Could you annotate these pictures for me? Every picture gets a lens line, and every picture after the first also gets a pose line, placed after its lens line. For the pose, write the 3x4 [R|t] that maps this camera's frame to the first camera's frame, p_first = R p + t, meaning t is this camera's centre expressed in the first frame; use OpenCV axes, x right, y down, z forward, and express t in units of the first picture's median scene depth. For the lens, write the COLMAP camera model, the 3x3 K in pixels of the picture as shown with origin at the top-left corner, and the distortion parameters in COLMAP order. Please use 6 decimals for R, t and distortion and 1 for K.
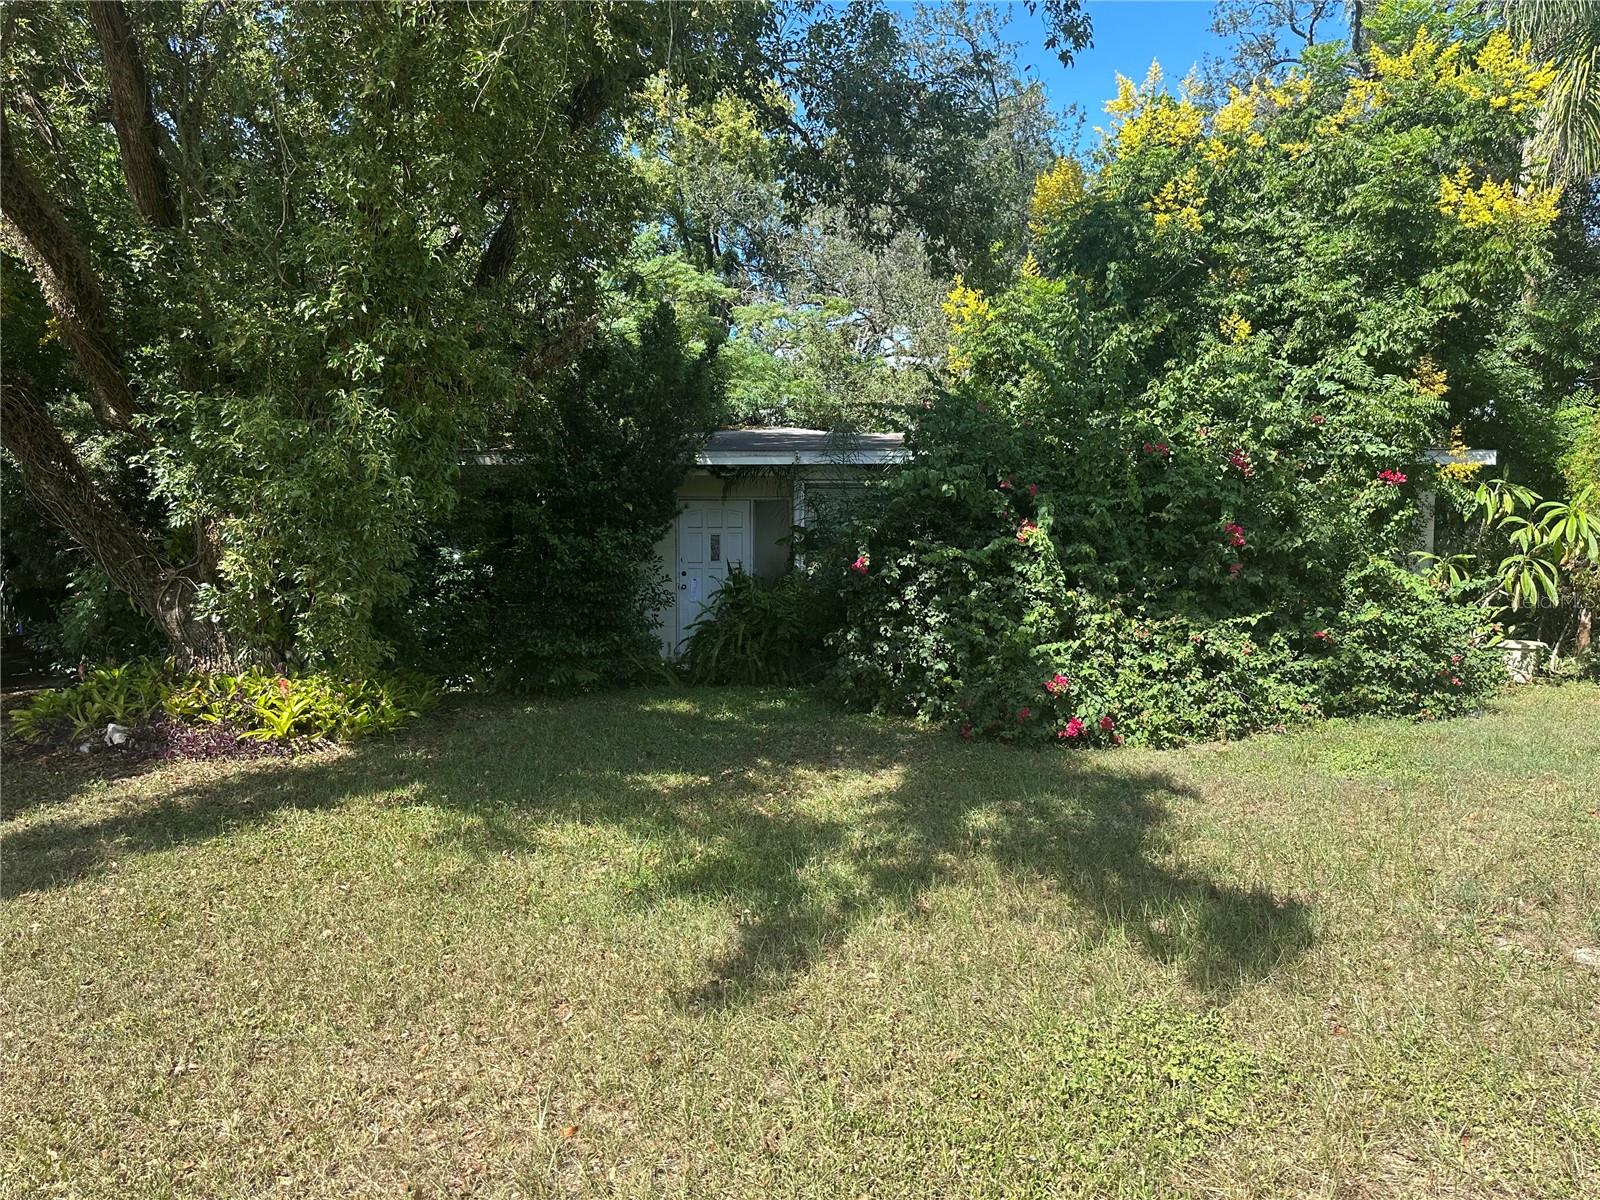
lens RADIAL K [[1149.7, 0, 798.6], [0, 1149.7, 605.0], [0, 0, 1]] dist [0.062213, -0.089265]
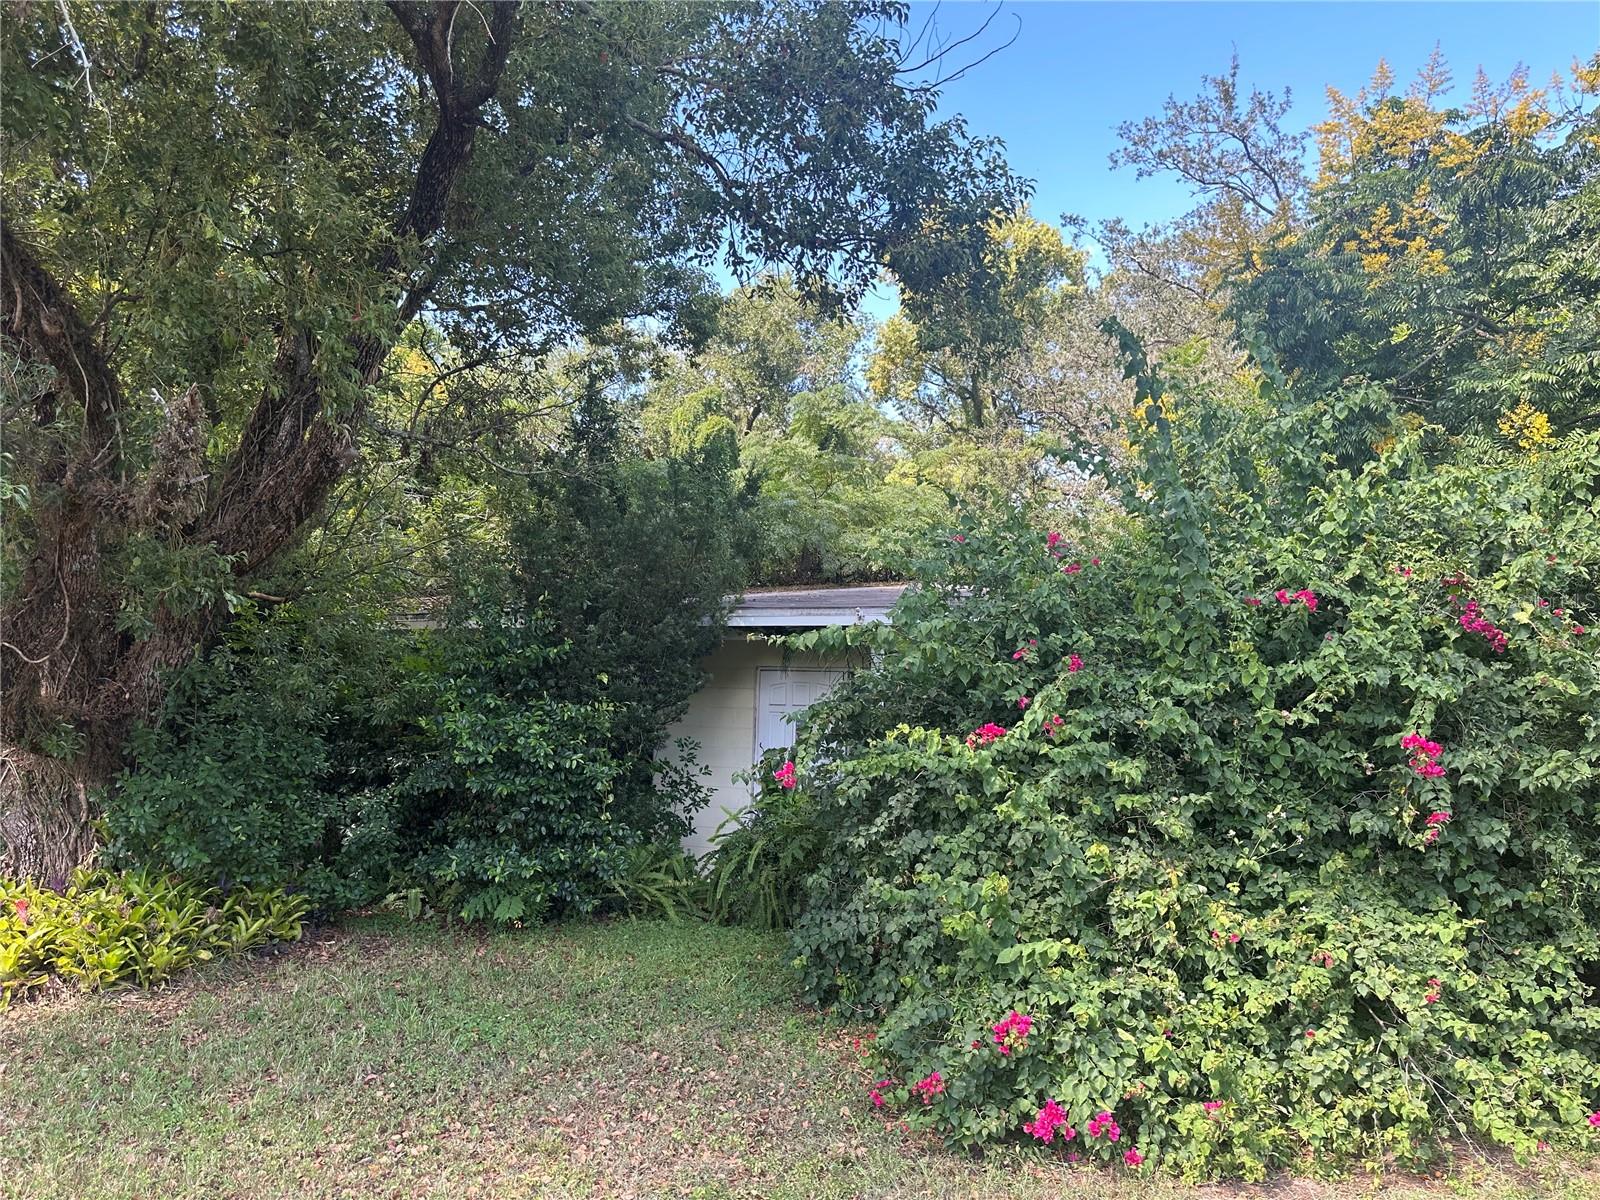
lens RADIAL K [[1198.8, 0, 801.0], [0, 1198.8, 592.5], [0, 0, 1]] dist [0.026939, -0.001154]
pose [[0.959974, 0.006742, -0.280010, 0.237255], [-0.050182, 0.987674, -0.148260, -0.035540], [0.275559, 0.156377, 0.948480, 0.353272]]
